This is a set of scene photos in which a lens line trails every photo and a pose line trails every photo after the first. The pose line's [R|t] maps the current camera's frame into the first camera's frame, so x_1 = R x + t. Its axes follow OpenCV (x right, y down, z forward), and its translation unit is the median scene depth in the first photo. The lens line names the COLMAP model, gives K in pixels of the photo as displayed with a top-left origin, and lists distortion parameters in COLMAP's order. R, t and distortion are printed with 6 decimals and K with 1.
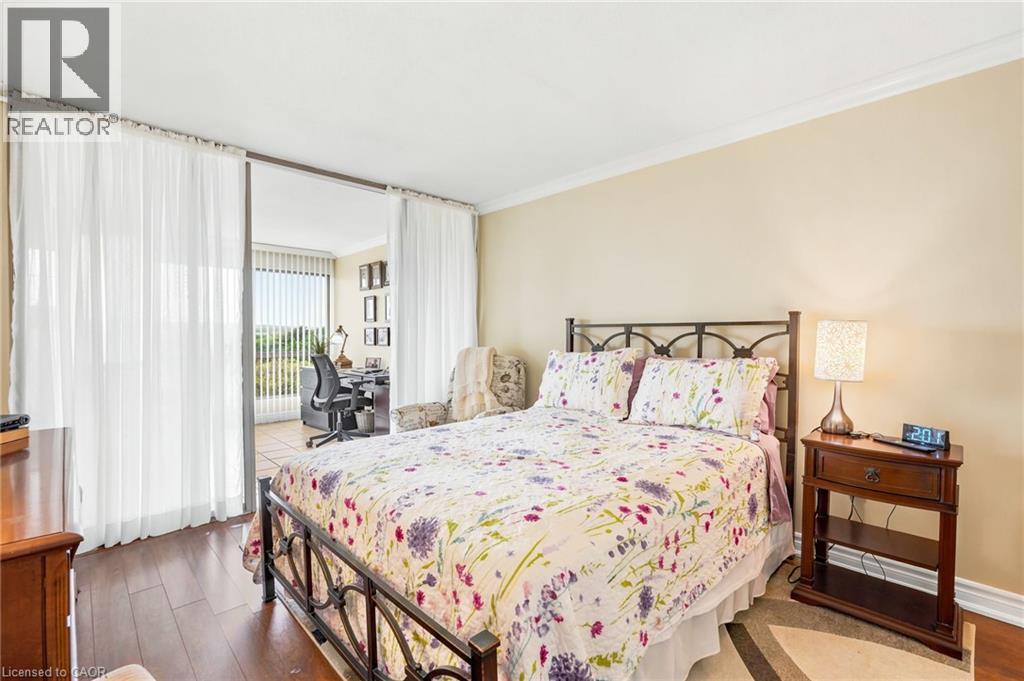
lens RADIAL K [[461.3, 0, 512.9], [0, 461.3, 331.8], [0, 0, 1]] dist [-0.001669, 0.000433]
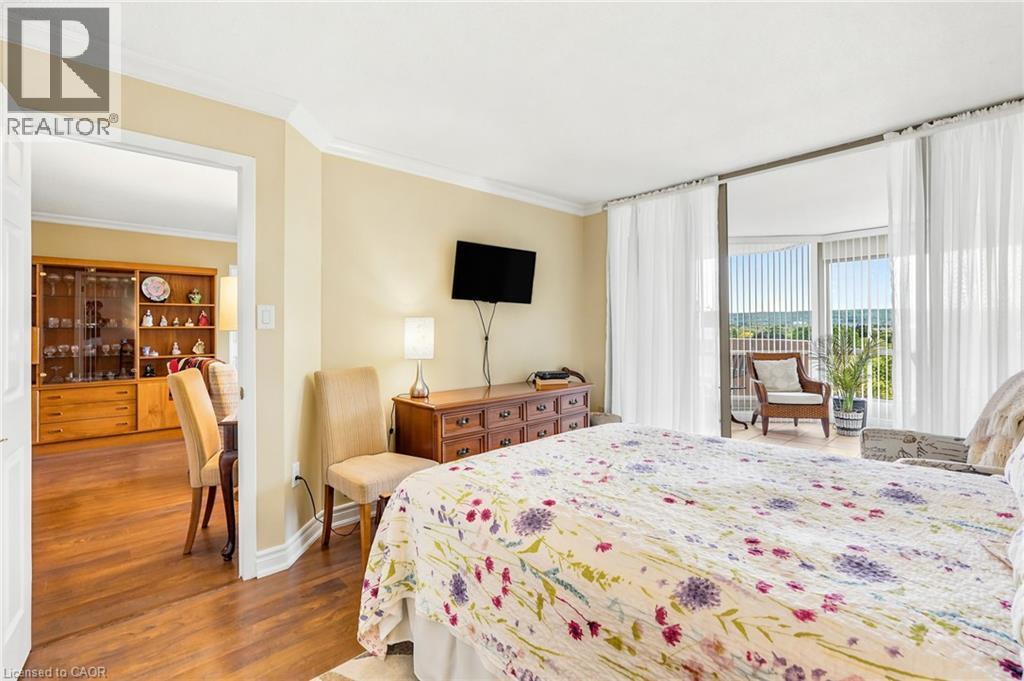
lens RADIAL K [[461.3, 0, 512.9], [0, 461.3, 331.8], [0, 0, 1]] dist [-0.001669, 0.000433]
pose [[-0.030507, -0.000990, -0.999534, 1.052431], [0.003862, 0.999992, -0.001109, 0.000154], [0.999527, -0.003894, -0.030503, 0.912390]]
